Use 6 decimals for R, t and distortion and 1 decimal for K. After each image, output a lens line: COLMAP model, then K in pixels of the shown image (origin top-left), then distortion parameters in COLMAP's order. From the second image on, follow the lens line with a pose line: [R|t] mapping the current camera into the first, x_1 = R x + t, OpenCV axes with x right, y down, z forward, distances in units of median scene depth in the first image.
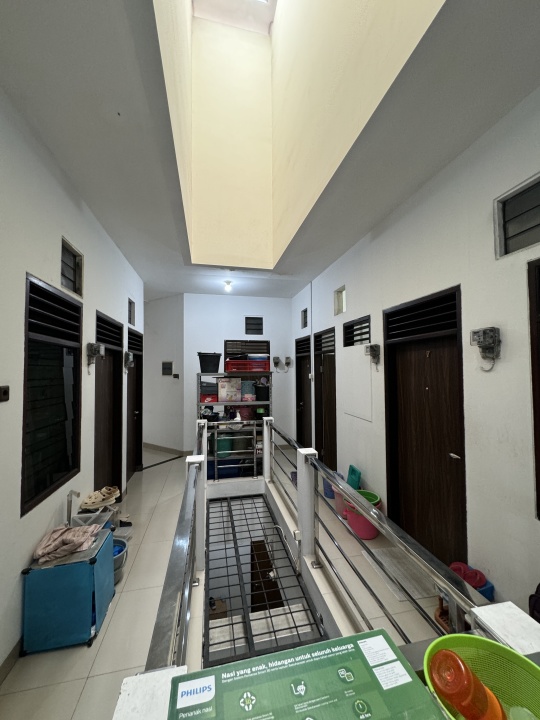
lens RADIAL K [[286.9, 0, 271.3], [0, 286.9, 360.3], [0, 0, 1]] dist [-0.003809, -0.000194]
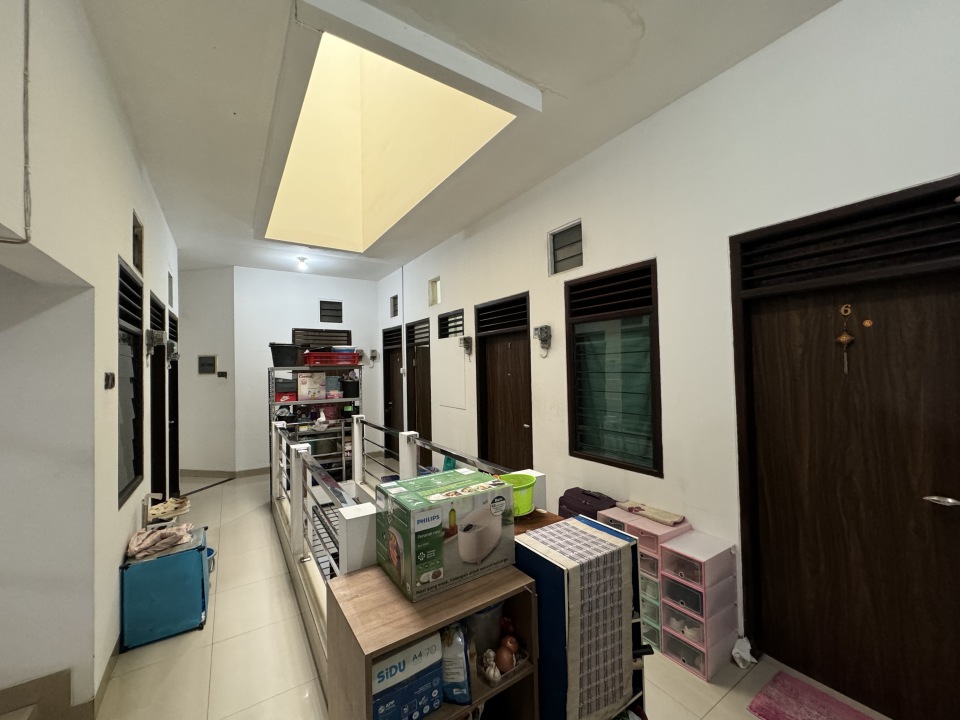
lens RADIAL K [[382.5, 0, 479.5], [0, 382.5, 360.4], [0, 0, 1]] dist [-0.003809, -0.000194]
pose [[0.933815, -0.006386, 0.357700, -0.094628], [0.003242, 0.999951, 0.009389, 0.017290], [-0.357742, -0.007608, 0.933789, -0.301937]]
